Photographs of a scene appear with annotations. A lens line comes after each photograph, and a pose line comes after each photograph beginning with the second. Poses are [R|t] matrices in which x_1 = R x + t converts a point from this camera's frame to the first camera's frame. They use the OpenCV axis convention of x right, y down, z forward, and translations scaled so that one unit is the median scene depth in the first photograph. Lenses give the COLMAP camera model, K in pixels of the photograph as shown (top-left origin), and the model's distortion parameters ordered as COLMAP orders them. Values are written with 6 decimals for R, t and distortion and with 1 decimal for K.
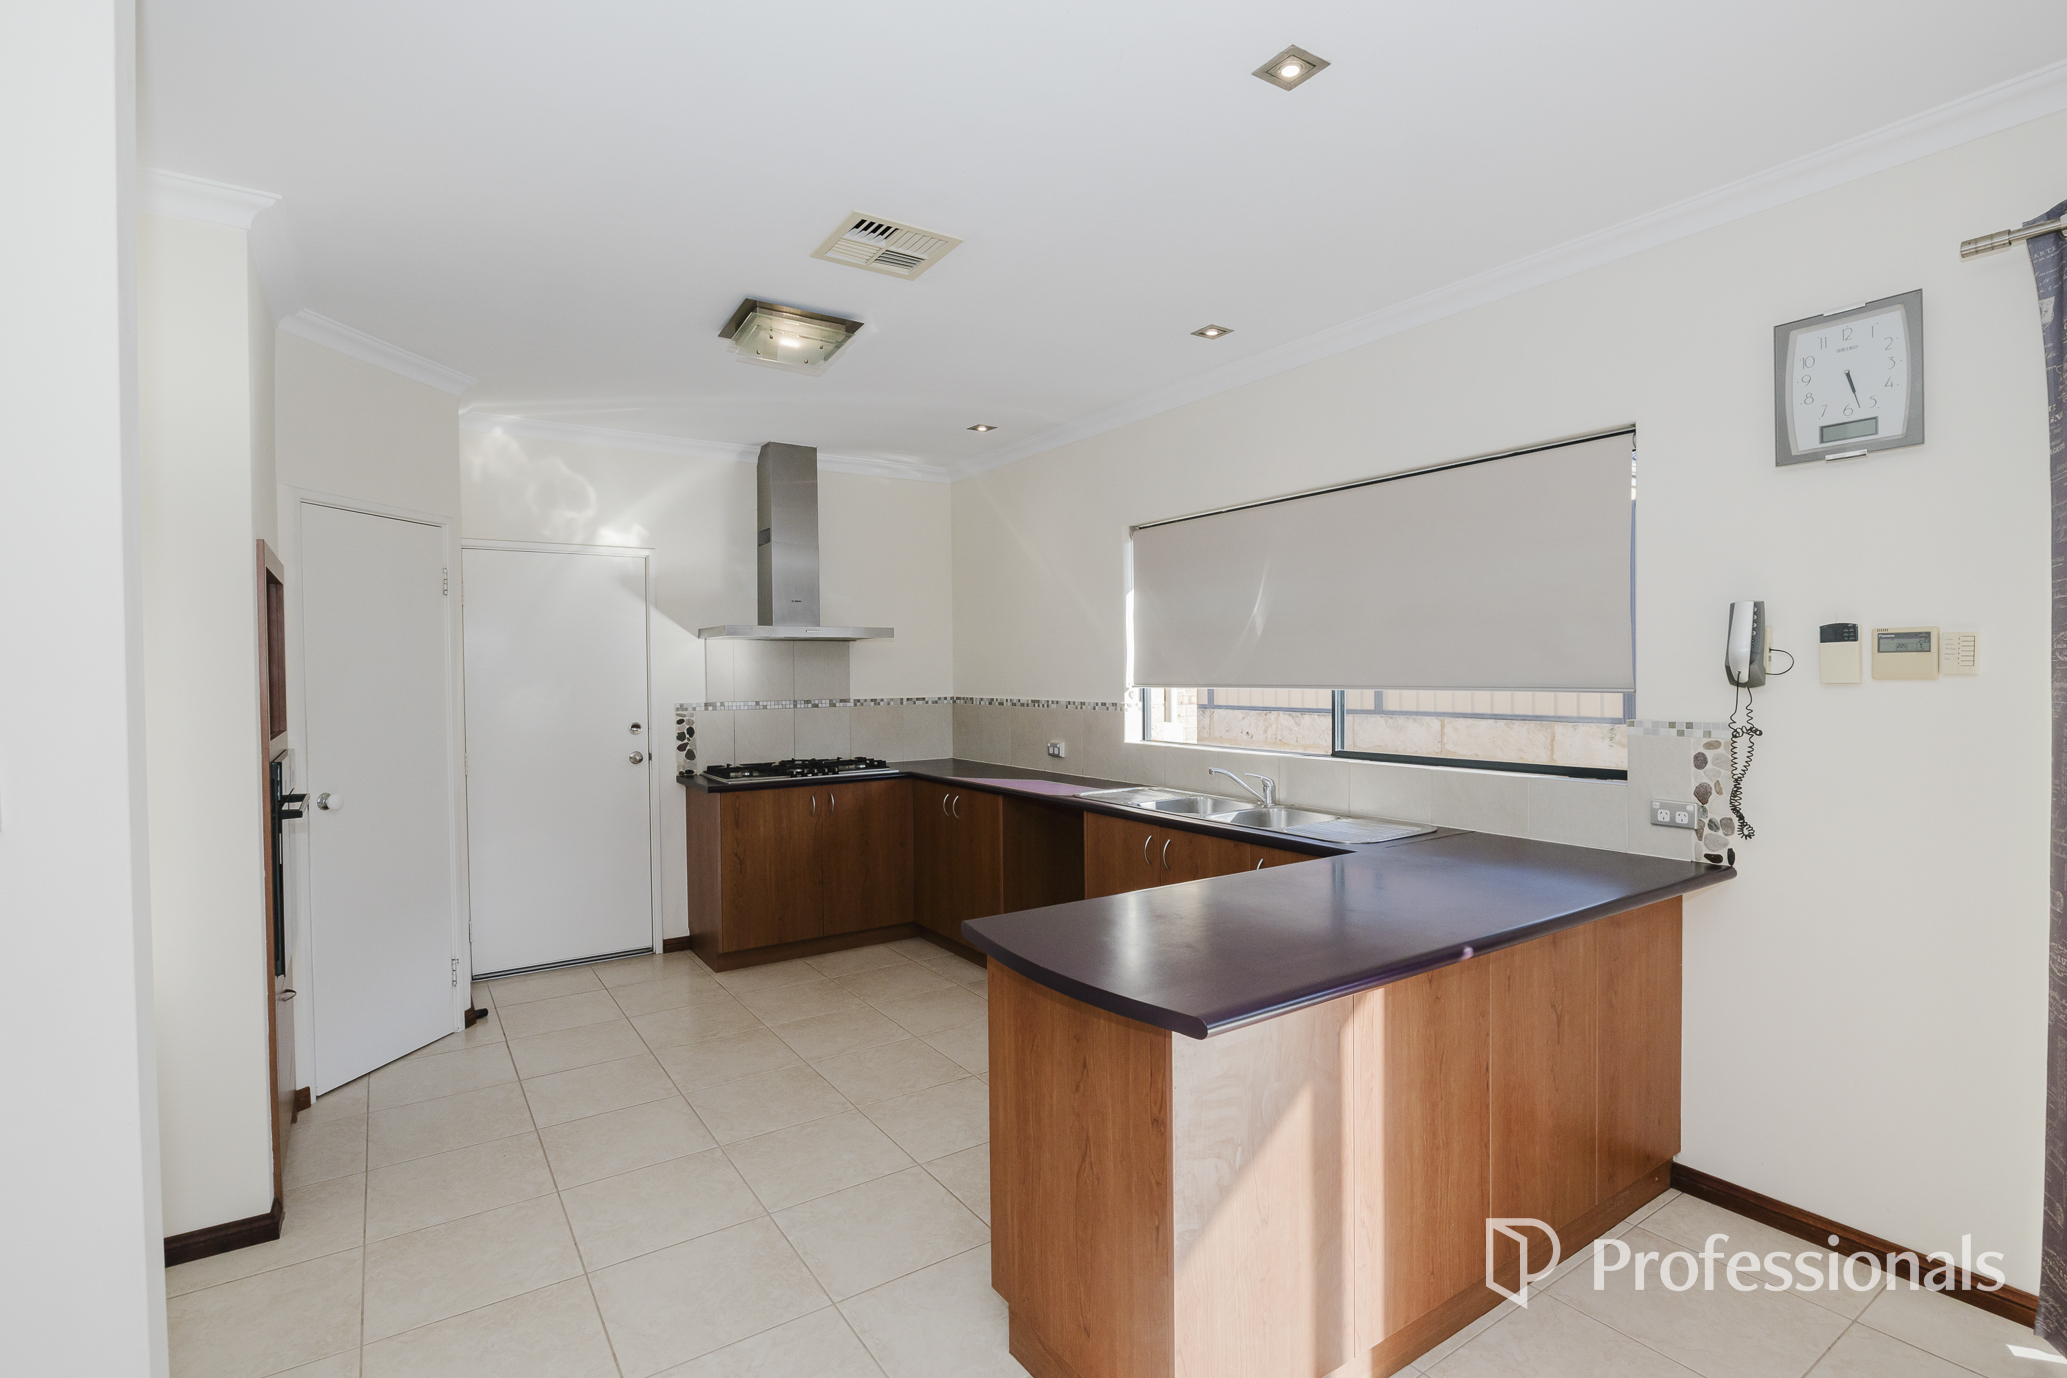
lens RADIAL K [[979.7, 0, 1033.5], [0, 979.7, 689.0], [0, 0, 1]] dist [-0.005259, -0.000600]
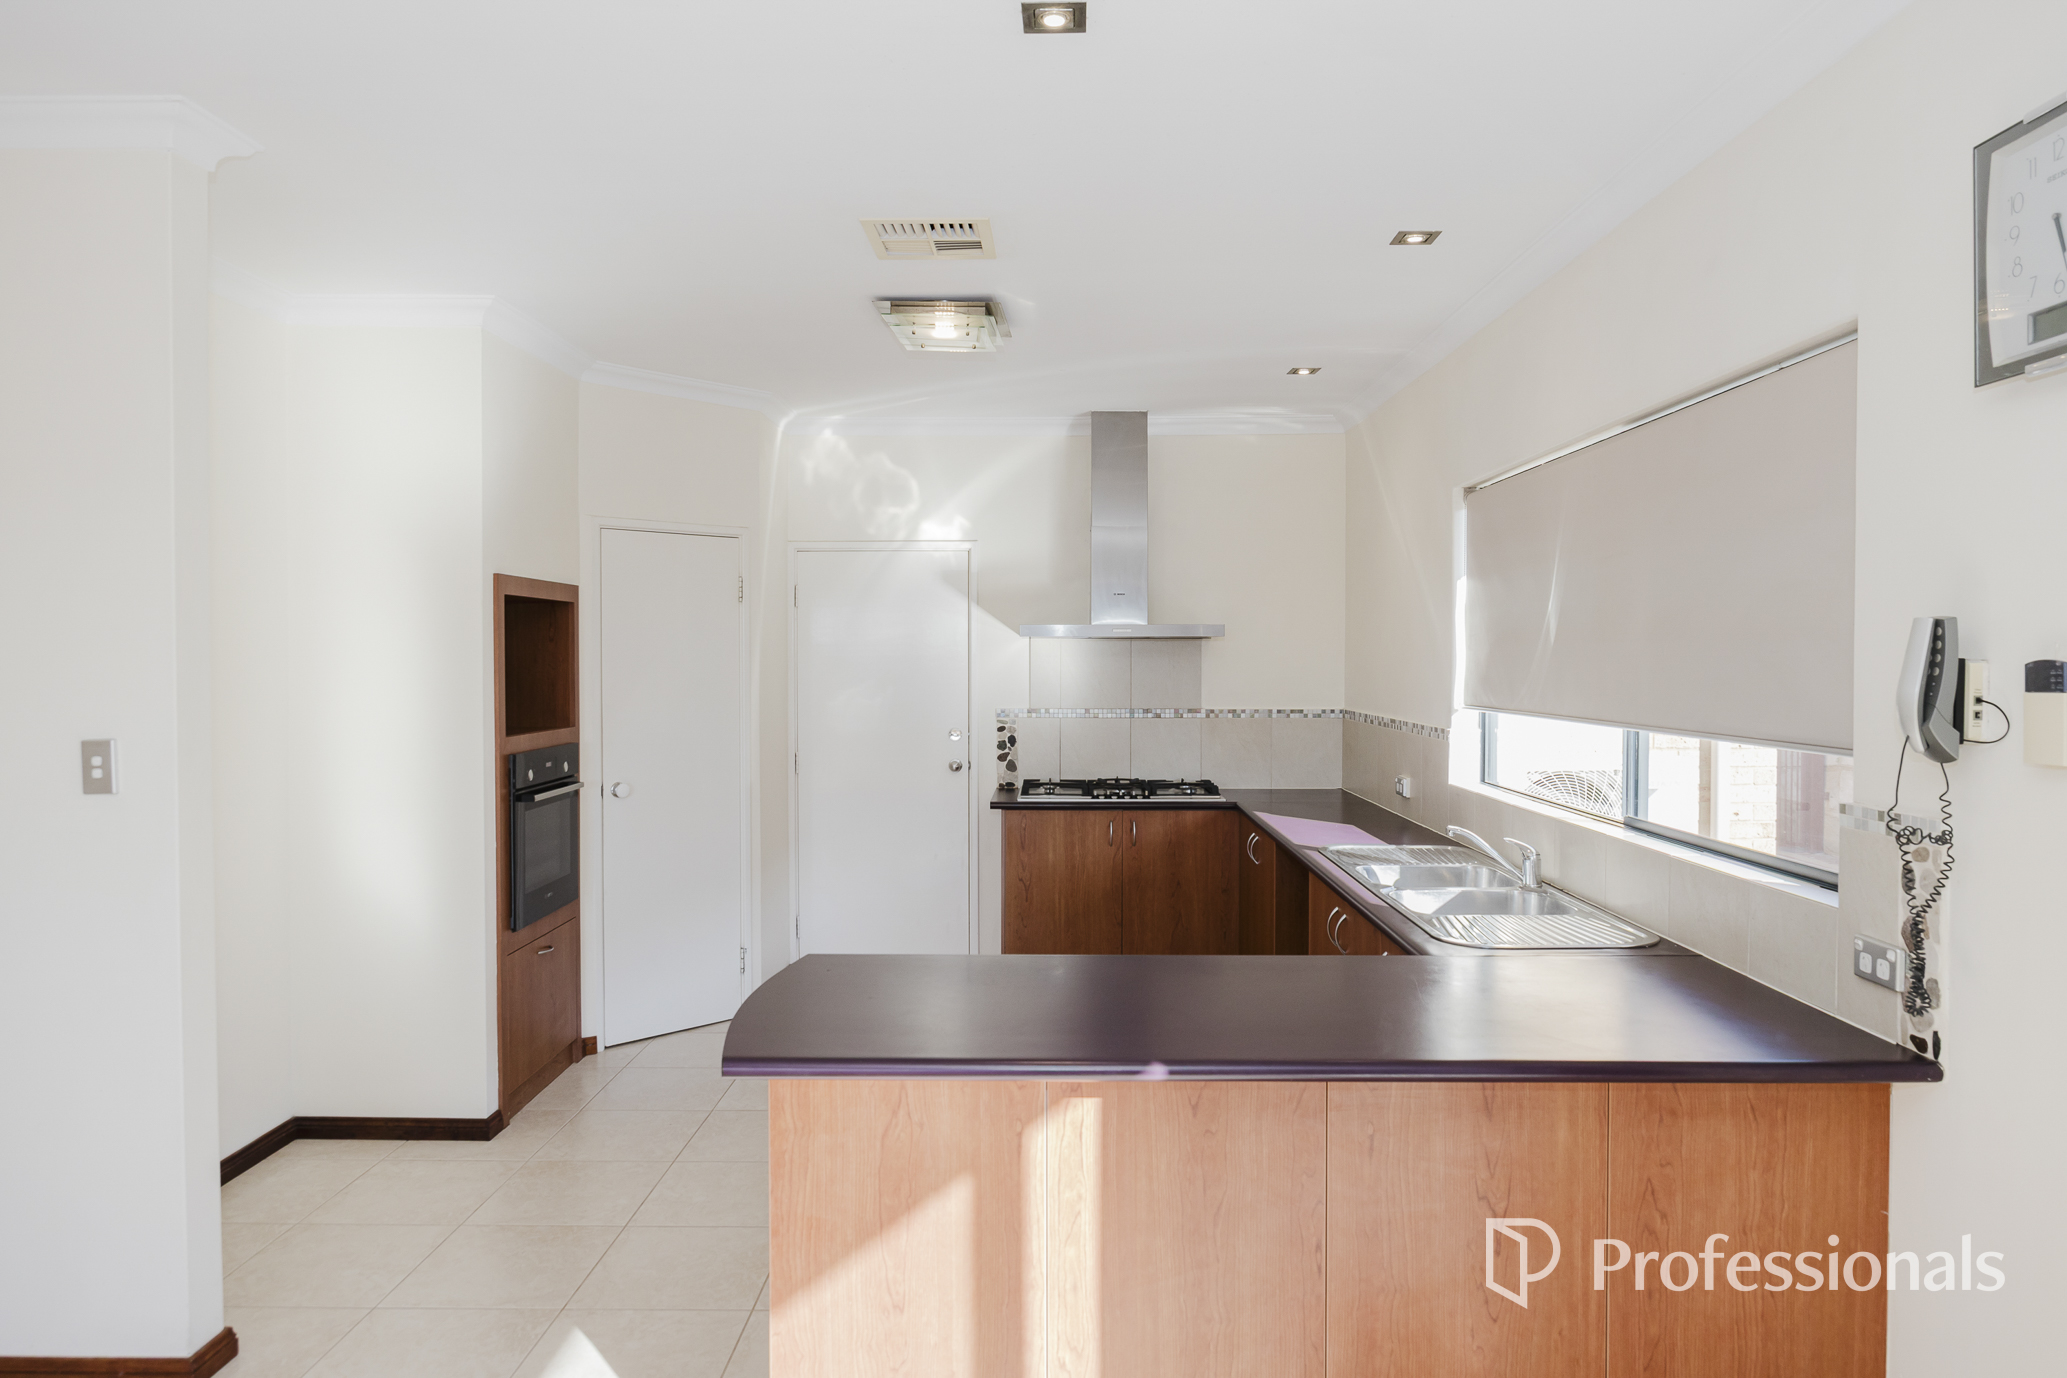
lens RADIAL K [[1306.2, 0, 1033.5], [0, 1306.2, 689.0], [0, 0, 1]] dist [0.000888, 0.001218]
pose [[0.821673, 0.024044, -0.569452, 0.377700], [-0.018117, 0.999707, 0.016069, -0.025252], [0.569671, -0.002887, 0.821867, 0.018258]]
